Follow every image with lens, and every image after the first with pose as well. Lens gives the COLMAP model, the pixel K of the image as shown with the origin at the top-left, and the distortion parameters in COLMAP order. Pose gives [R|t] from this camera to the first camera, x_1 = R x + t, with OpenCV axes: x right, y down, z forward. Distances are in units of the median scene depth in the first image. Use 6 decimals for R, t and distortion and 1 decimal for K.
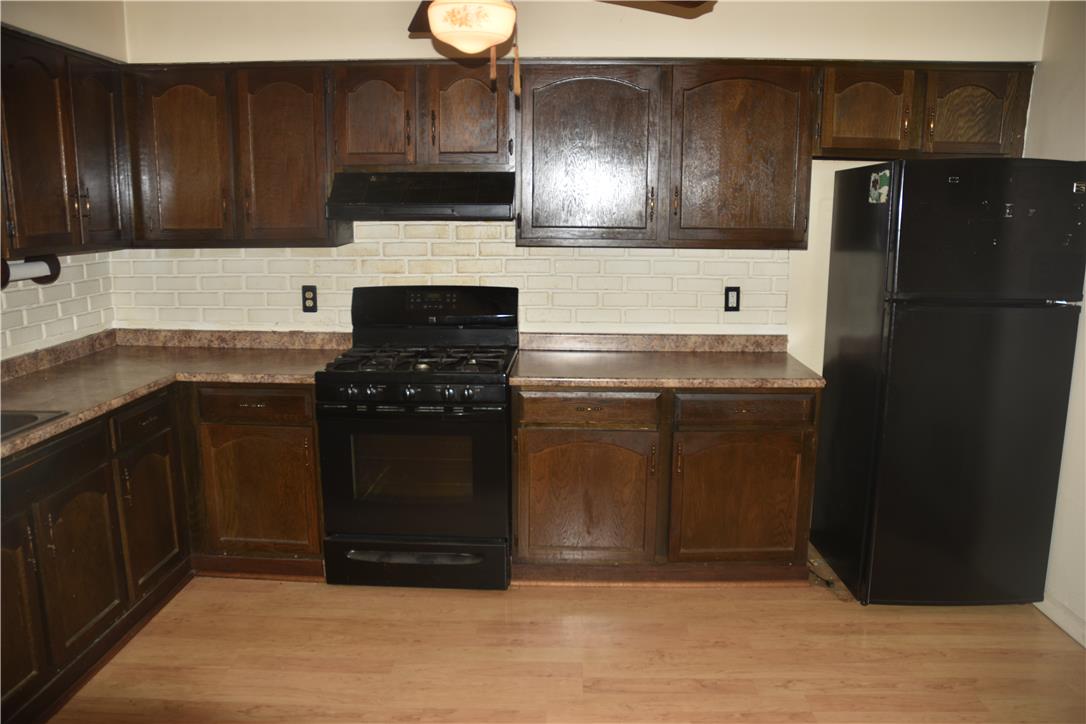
lens RADIAL K [[841.6, 0, 545.1], [0, 841.6, 366.9], [0, 0, 1]] dist [-0.173651, 0.162604]
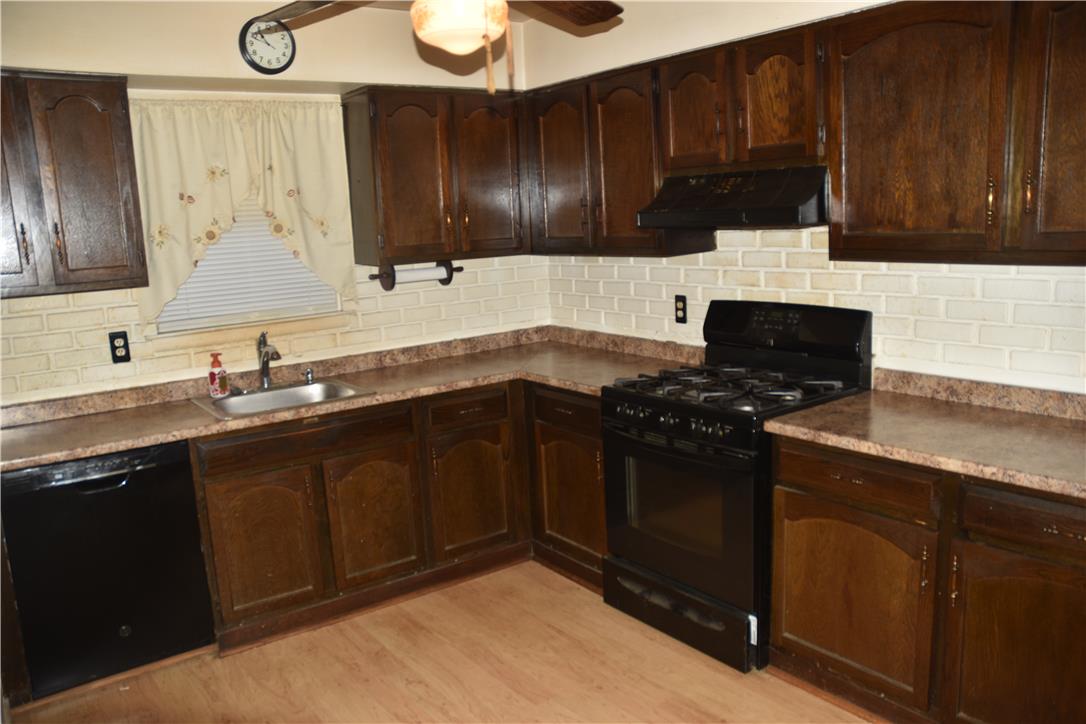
lens RADIAL K [[841.6, 0, 545.1], [0, 841.6, 366.9], [0, 0, 1]] dist [-0.173651, 0.162604]
pose [[0.620931, 0.103215, -0.777040, 0.386392], [-0.098336, 0.993719, 0.053417, -0.053780], [0.777672, 0.043242, 0.627181, 0.286427]]
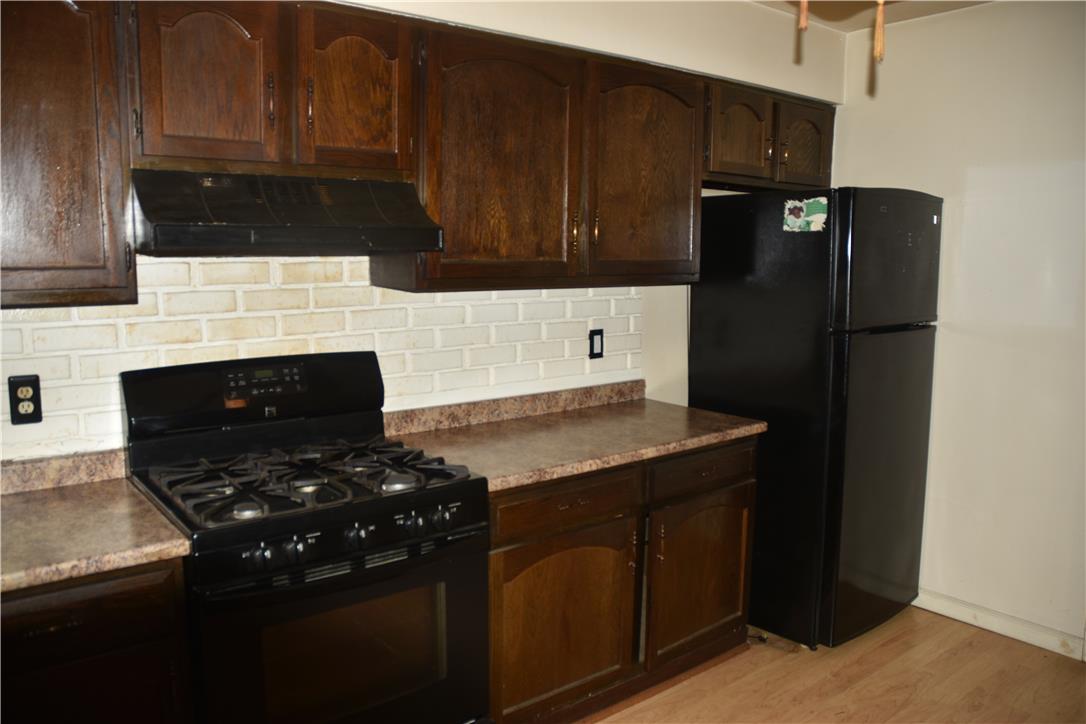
lens RADIAL K [[841.6, 0, 545.1], [0, 841.6, 366.9], [0, 0, 1]] dist [-0.173651, 0.162604]
pose [[0.756895, -0.089106, 0.647433, -0.377862], [0.120325, 0.992726, -0.004040, -0.061795], [-0.642364, 0.080961, 0.762111, 0.385600]]
